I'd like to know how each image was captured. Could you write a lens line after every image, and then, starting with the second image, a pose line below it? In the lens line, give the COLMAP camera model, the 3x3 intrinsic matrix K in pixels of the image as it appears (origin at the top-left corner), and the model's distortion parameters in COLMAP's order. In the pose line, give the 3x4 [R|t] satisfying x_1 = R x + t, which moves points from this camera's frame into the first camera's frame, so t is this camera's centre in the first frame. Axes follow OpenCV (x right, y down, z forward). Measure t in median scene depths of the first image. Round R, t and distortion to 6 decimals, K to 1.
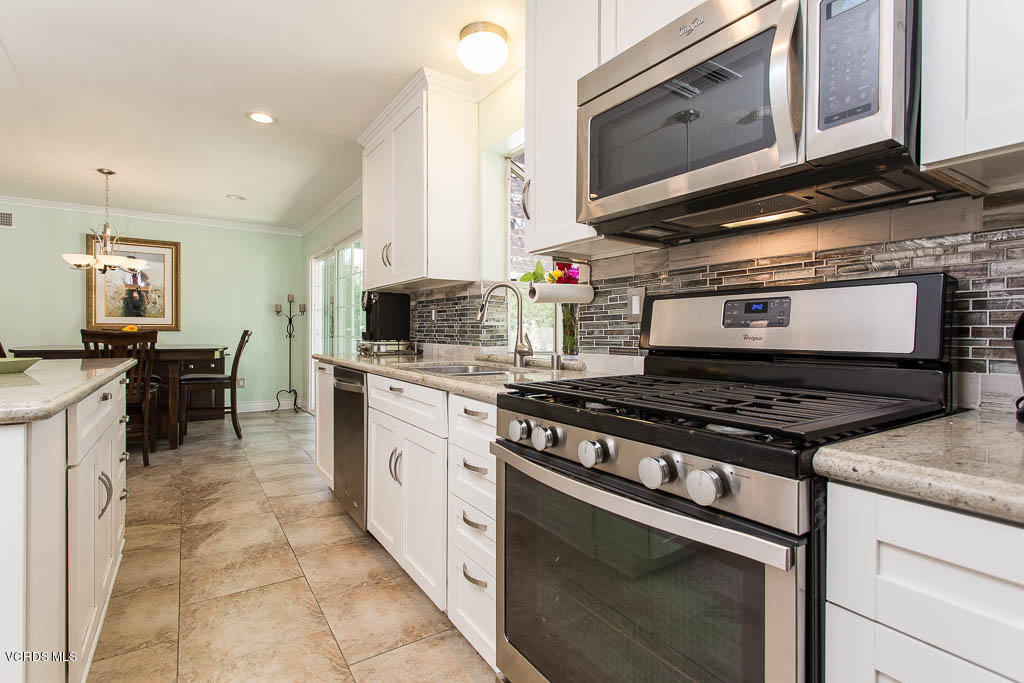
lens RADIAL K [[493.8, 0, 503.7], [0, 493.8, 335.4], [0, 0, 1]] dist [0.001012, 0.000764]
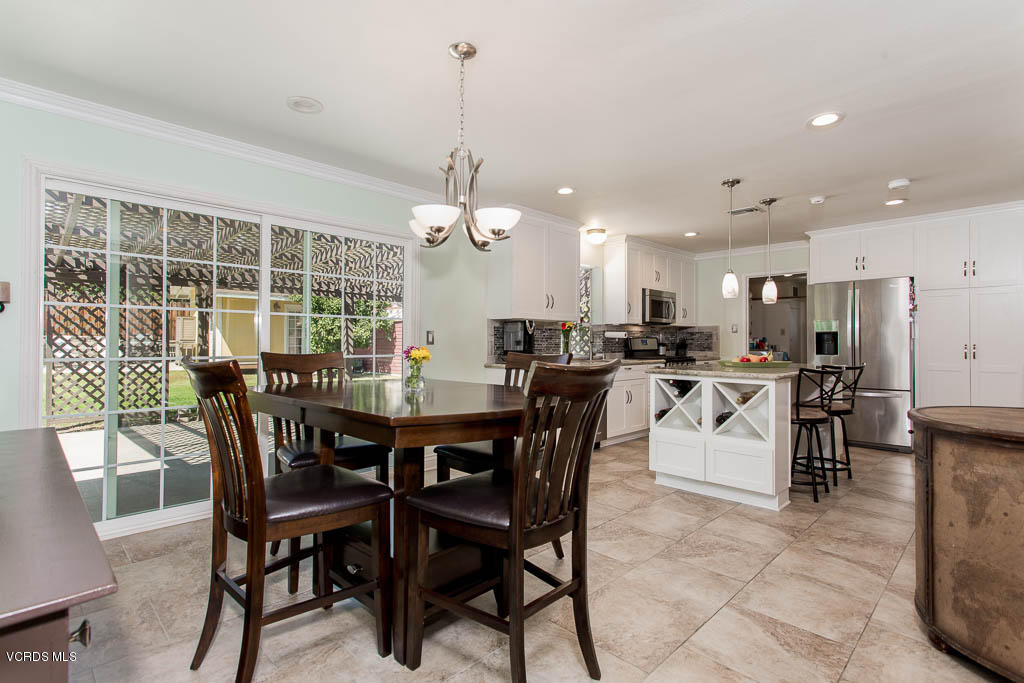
lens RADIAL K [[500.3, 0, 517.2], [0, 500.3, 338.4], [0, 0, 1]] dist [-0.003546, 0.000967]
pose [[-0.221889, 0.001762, 0.975070, -1.958855], [0.004188, 0.999991, -0.000854, -0.039716], [-0.975063, 0.003894, -0.221895, 1.566396]]
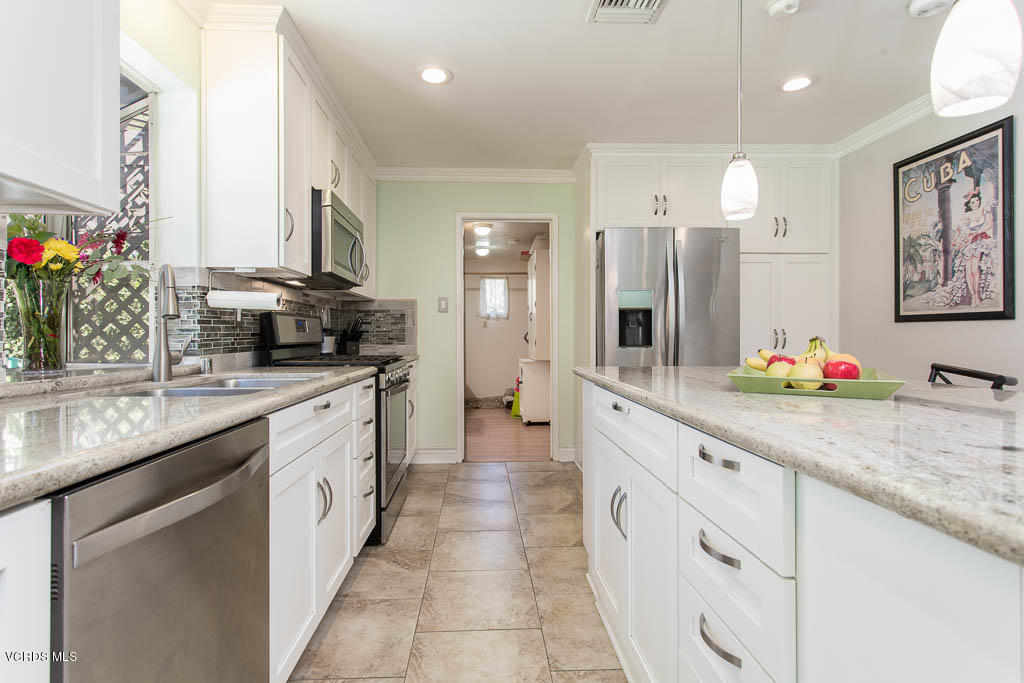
lens RADIAL K [[493.8, 0, 502.3], [0, 493.8, 334.5], [0, 0, 1]] dist [0.001012, 0.000764]
pose [[-0.858682, -0.001788, 0.512506, -0.630934], [0.002168, 0.999972, 0.007122, -0.009342], [-0.512504, 0.007227, -0.858654, 1.097627]]
